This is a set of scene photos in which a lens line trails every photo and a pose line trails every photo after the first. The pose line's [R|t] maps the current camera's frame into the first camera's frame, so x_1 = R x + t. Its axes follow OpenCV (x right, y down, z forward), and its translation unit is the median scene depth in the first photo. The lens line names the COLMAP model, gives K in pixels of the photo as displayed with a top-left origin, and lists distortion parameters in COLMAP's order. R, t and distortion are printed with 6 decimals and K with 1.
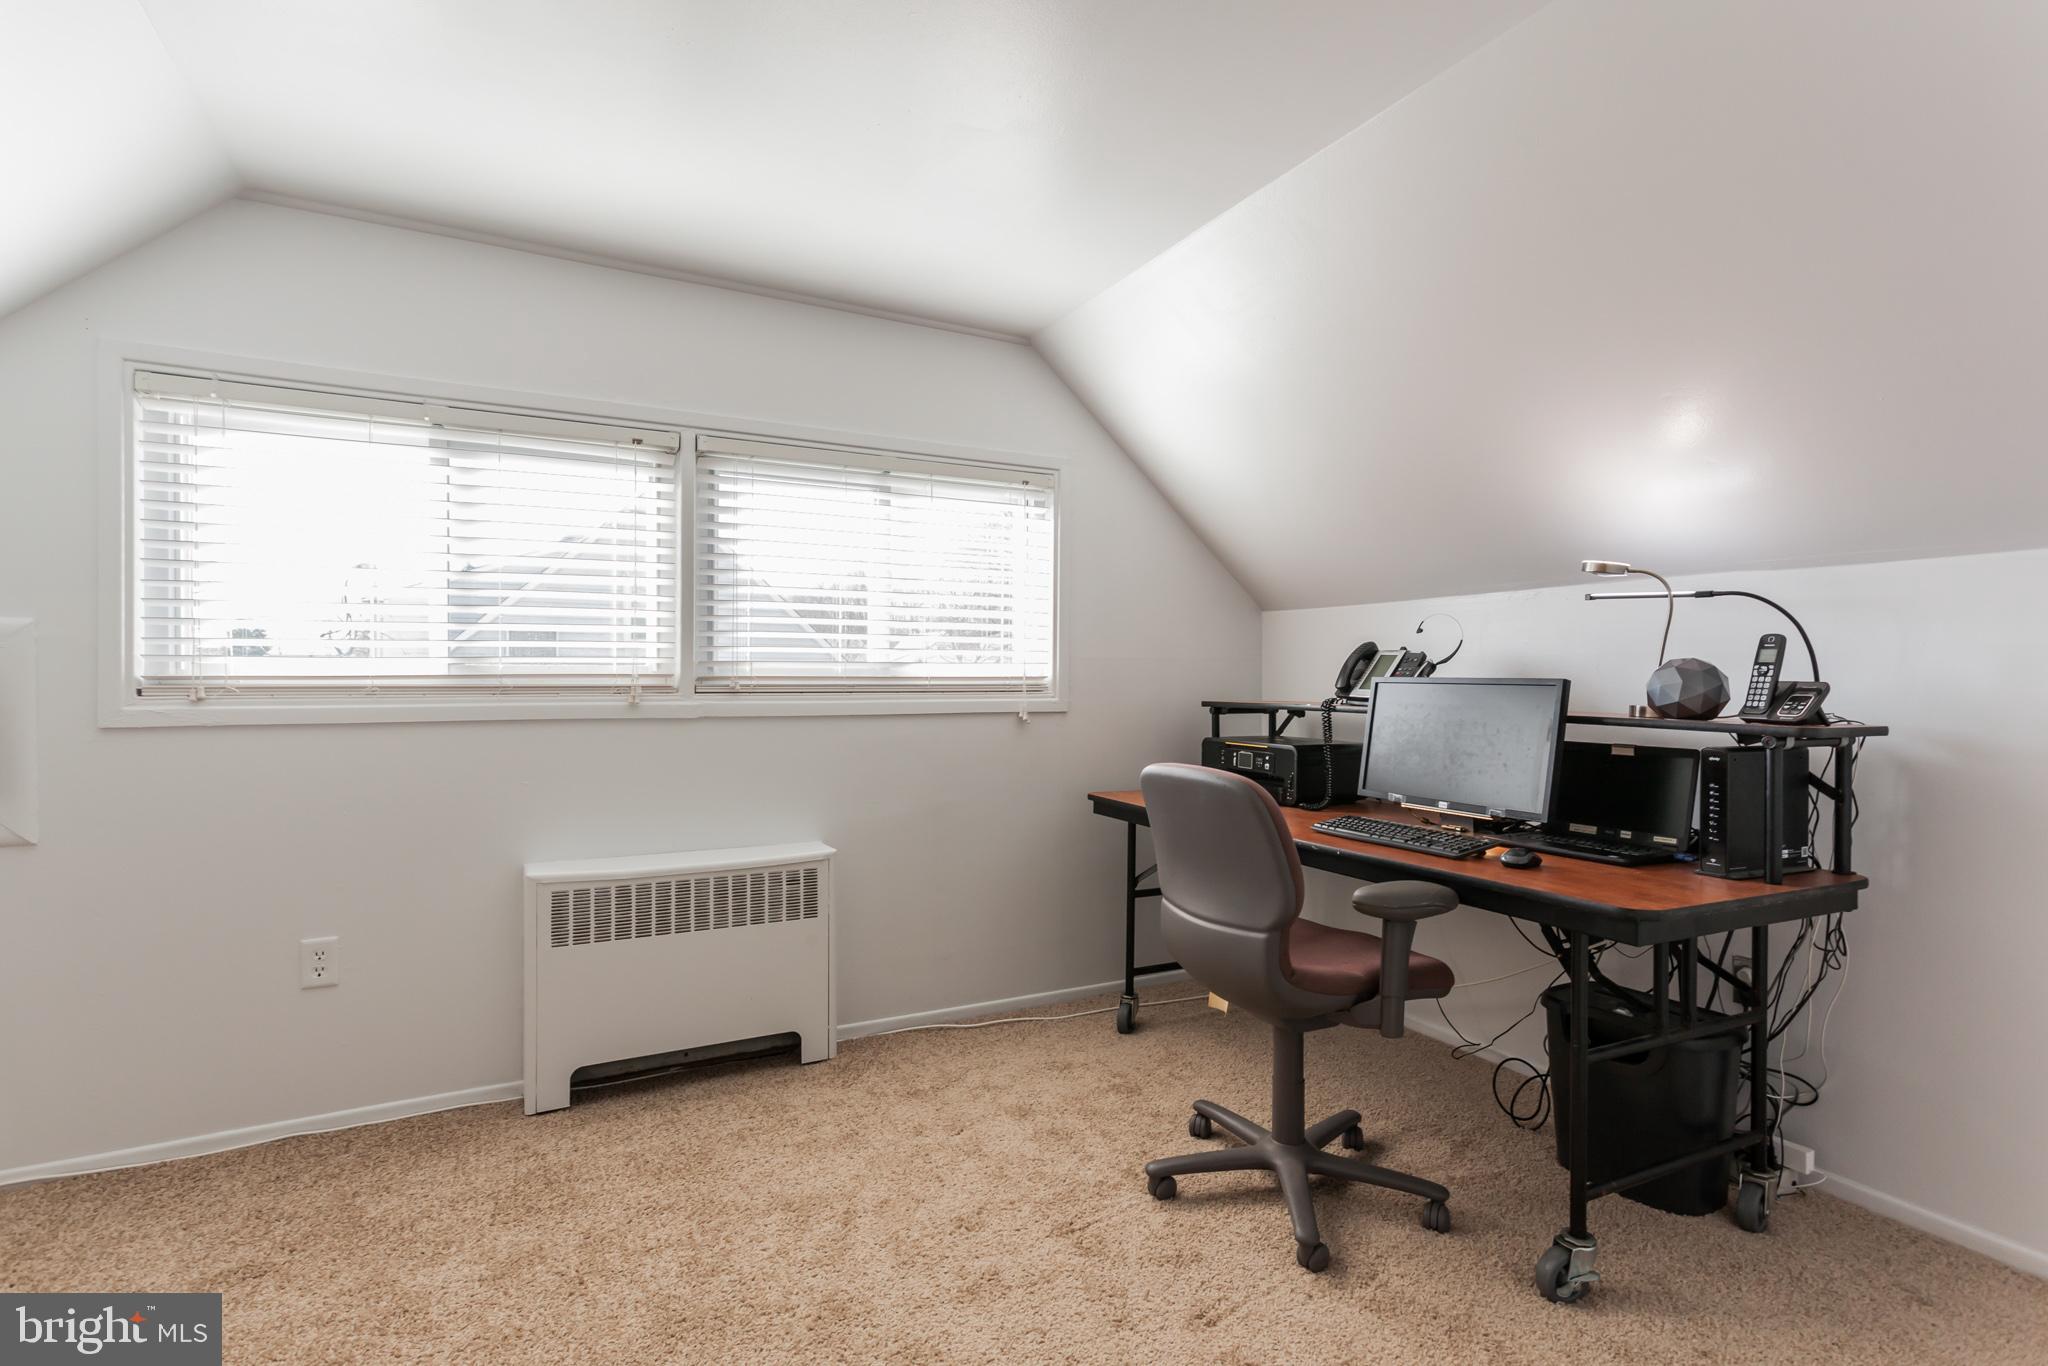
lens RADIAL K [[989.3, 0, 1029.0], [0, 989.3, 679.2], [0, 0, 1]] dist [-0.002045, 0.003653]
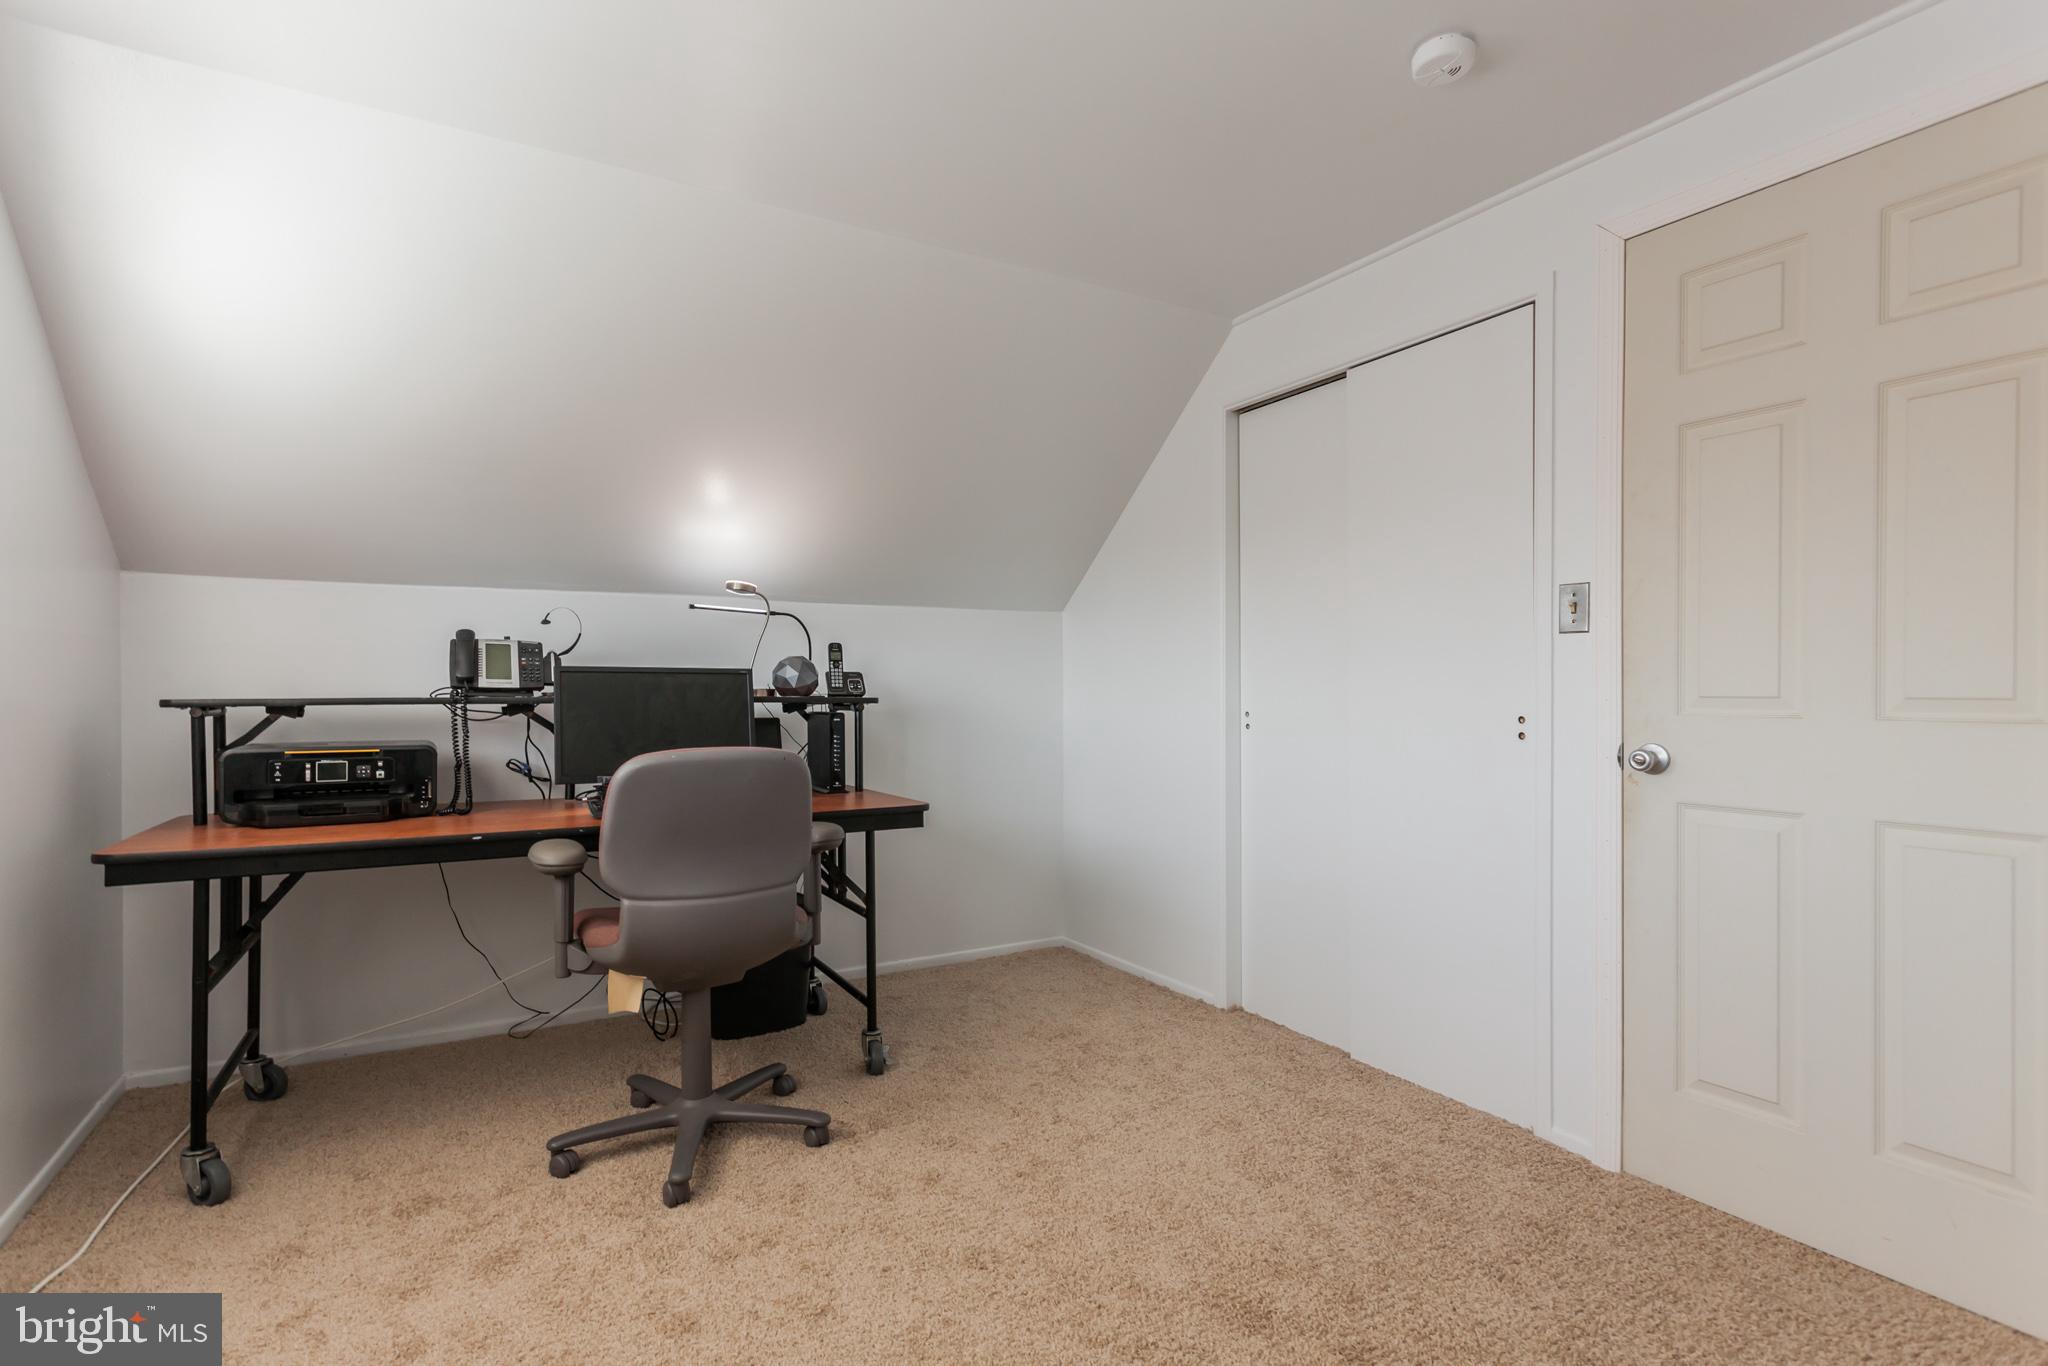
lens RADIAL K [[989.3, 0, 1031.0], [0, 989.3, 688.1], [0, 0, 1]] dist [-0.002045, 0.003653]
pose [[-0.053101, -0.001830, 0.998587, -0.677820], [0.002630, 0.999995, 0.001973, 0.020015], [-0.998586, 0.002731, -0.053096, 0.573497]]
